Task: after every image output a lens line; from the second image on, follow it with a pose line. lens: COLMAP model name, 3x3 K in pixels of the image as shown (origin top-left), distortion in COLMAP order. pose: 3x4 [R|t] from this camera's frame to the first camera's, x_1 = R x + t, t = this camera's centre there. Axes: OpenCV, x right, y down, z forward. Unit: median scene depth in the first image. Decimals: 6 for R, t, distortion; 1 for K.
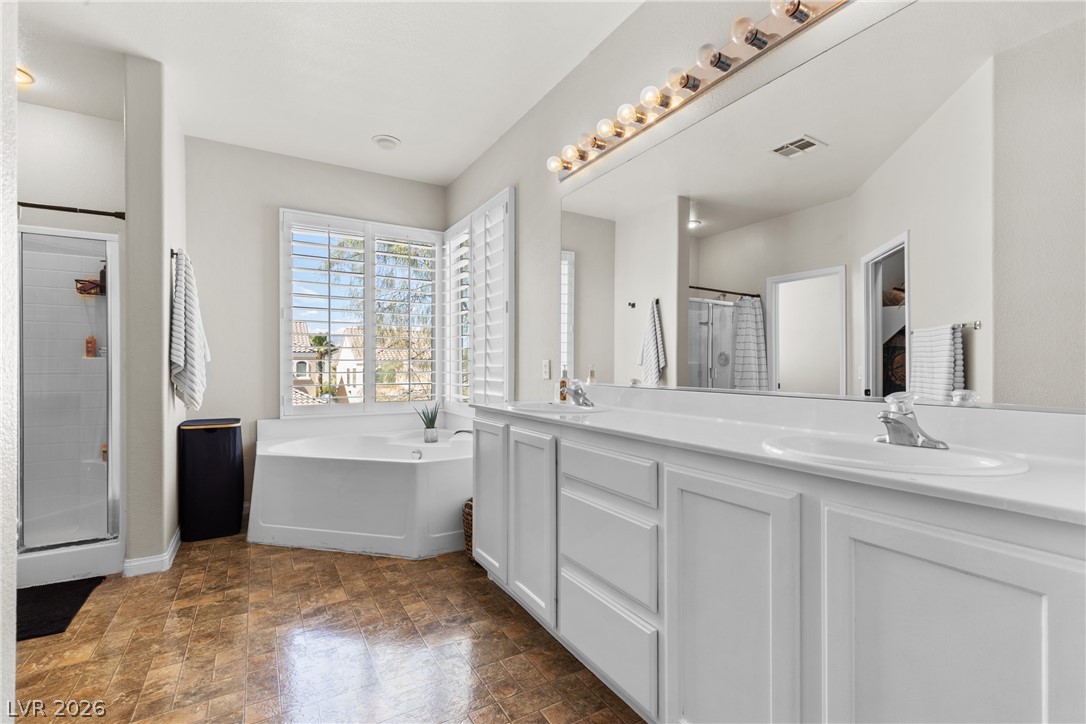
lens RADIAL K [[488.3, 0, 547.8], [0, 488.3, 364.7], [0, 0, 1]] dist [0.006949, -0.001360]
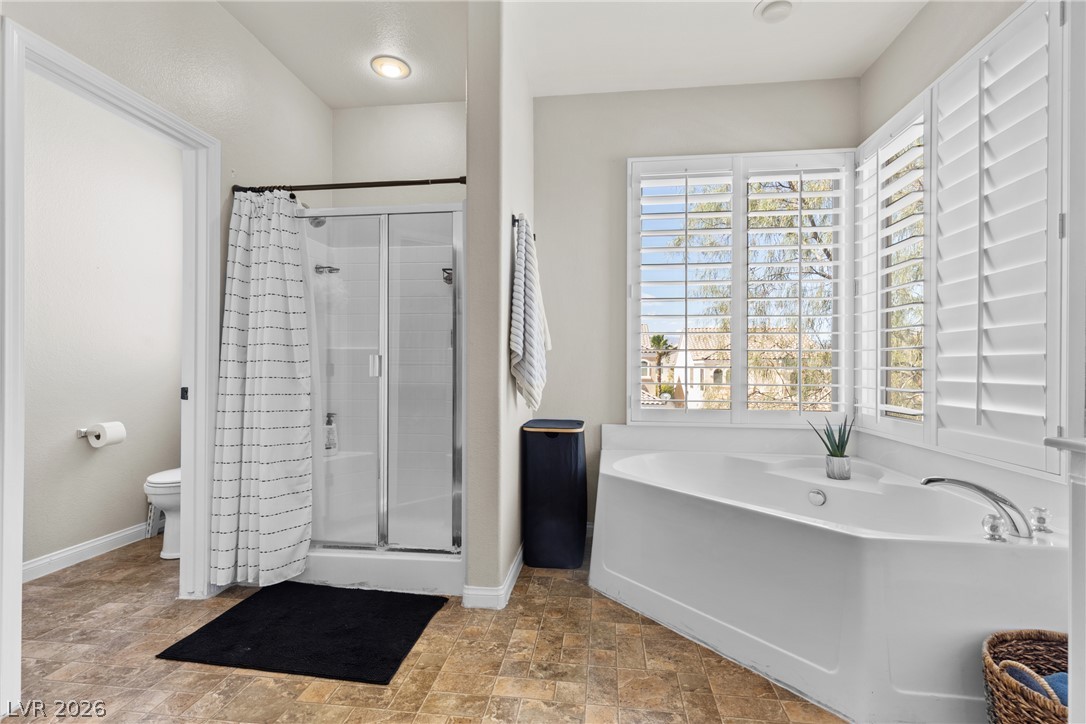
lens RADIAL K [[488.3, 0, 547.0], [0, 488.3, 364.3], [0, 0, 1]] dist [0.006949, -0.001360]
pose [[0.791394, 0.002009, -0.611304, -0.211568], [-0.003920, 0.999991, -0.001788, 0.018986], [0.611294, 0.003811, 0.791394, 0.375674]]
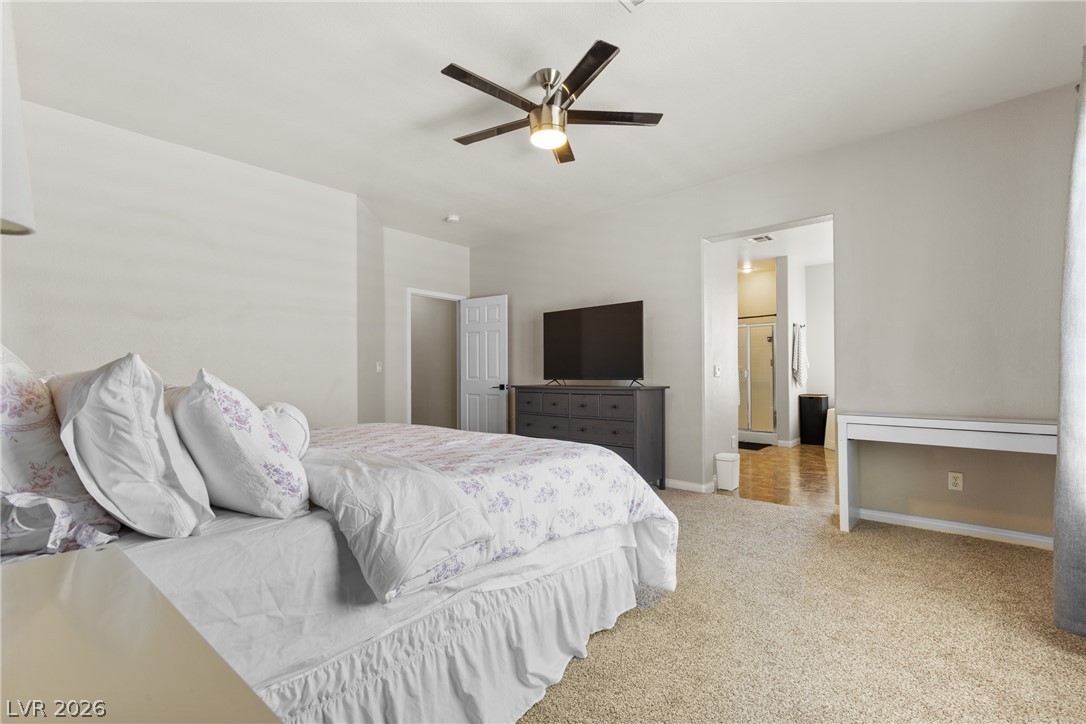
lens RADIAL K [[488.3, 0, 533.5], [0, 488.3, 368.3], [0, 0, 1]] dist [0.006949, -0.001360]
pose [[0.271169, -0.013619, -0.962436, 1.290445], [0.010934, 0.999879, -0.011068, 0.007552], [0.962470, -0.007522, 0.271285, -0.973588]]
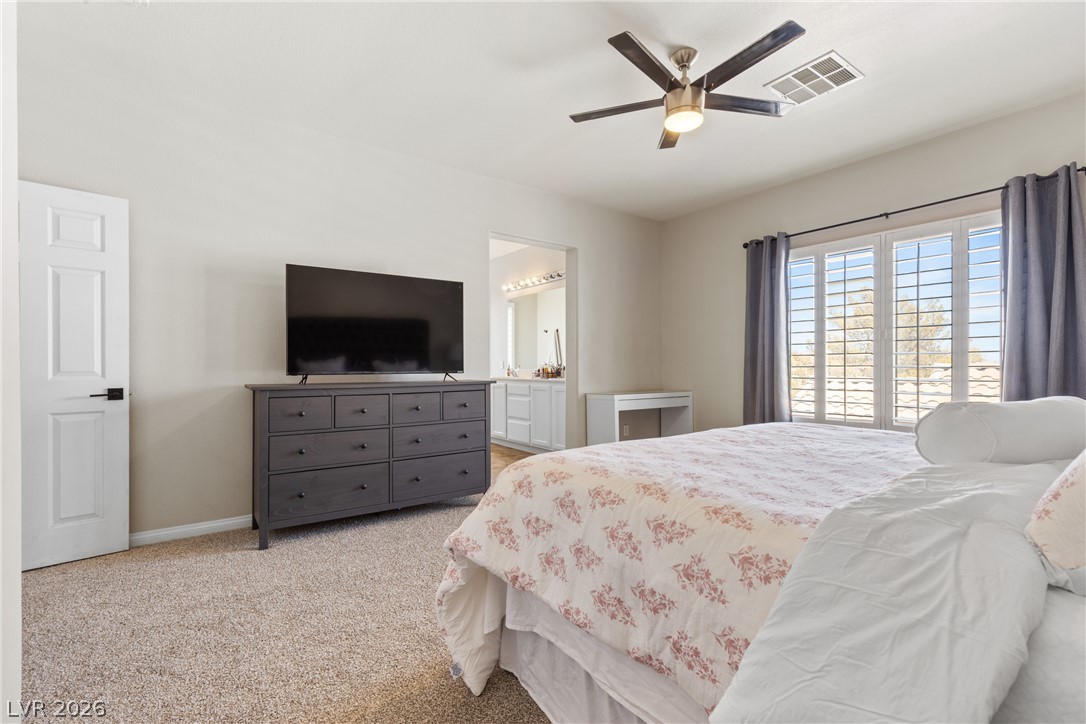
lens RADIAL K [[488.3, 0, 540.2], [0, 488.3, 366.1], [0, 0, 1]] dist [0.006949, -0.001360]
pose [[0.995878, -0.002610, 0.090665, -0.036553], [0.002165, 0.999985, 0.004998, 0.005108], [-0.090677, -0.004781, 0.995869, -1.609290]]
